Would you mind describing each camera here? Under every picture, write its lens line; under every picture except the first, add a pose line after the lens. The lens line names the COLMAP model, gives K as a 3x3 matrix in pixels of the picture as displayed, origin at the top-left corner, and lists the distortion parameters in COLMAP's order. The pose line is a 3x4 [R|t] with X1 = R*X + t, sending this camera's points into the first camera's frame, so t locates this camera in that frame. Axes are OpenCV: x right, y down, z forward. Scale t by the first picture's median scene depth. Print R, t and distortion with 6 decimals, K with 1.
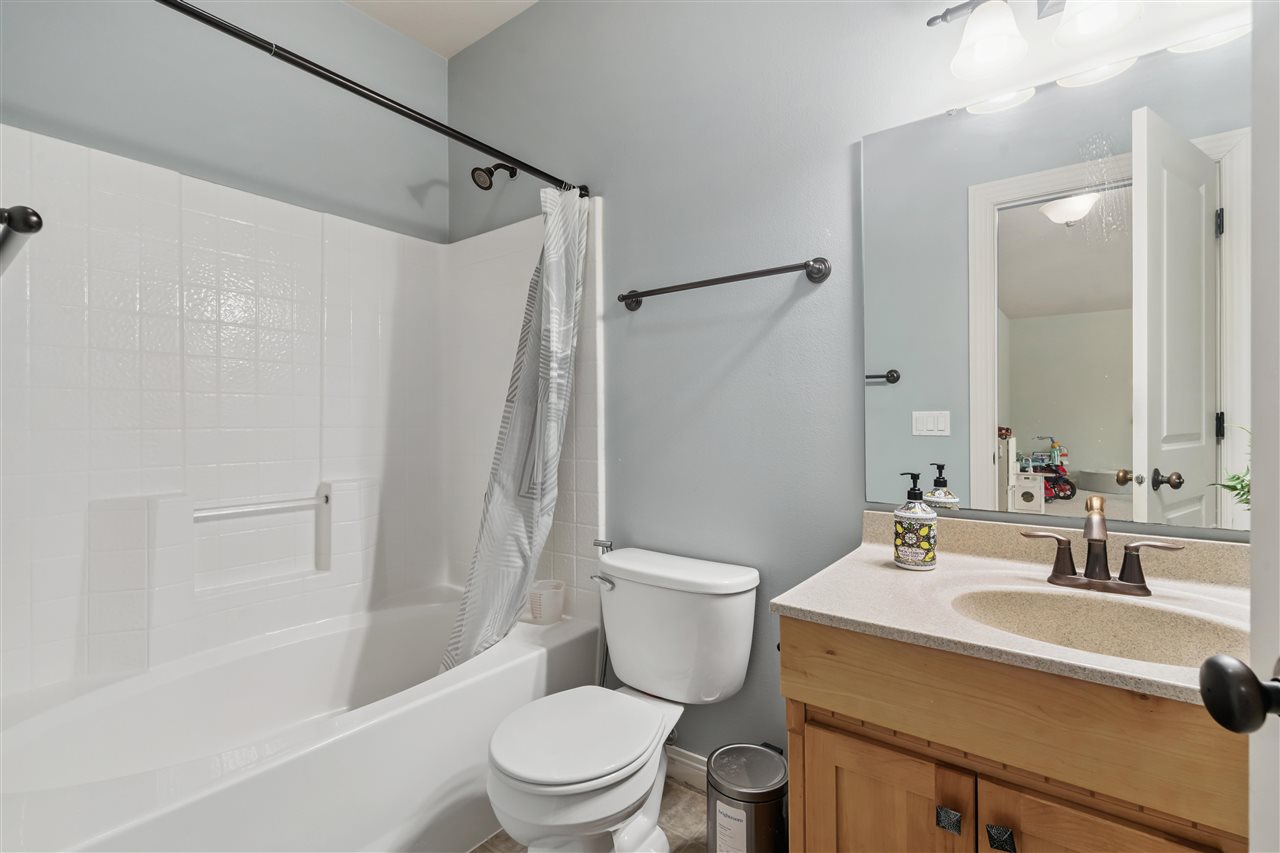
lens RADIAL K [[584.5, 0, 638.6], [0, 584.5, 411.4], [0, 0, 1]] dist [-0.002842, 0.000072]
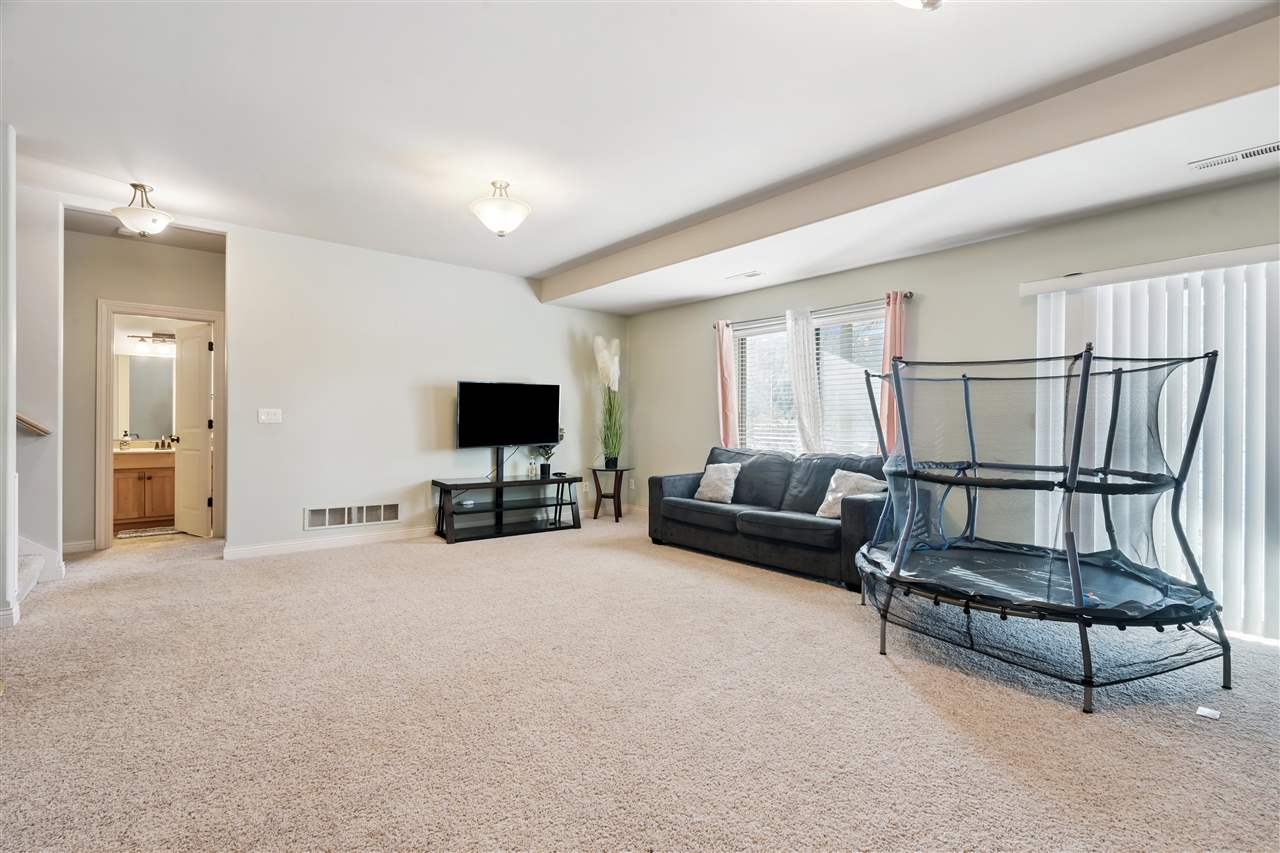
lens RADIAL K [[584.5, 0, 638.6], [0, 584.5, 411.4], [0, 0, 1]] dist [-0.002842, 0.000072]
pose [[0.220683, 0.015363, 0.975225, -3.702905], [-0.000849, 0.999879, -0.015559, 0.017256], [-0.975345, 0.002605, 0.220669, -4.726479]]
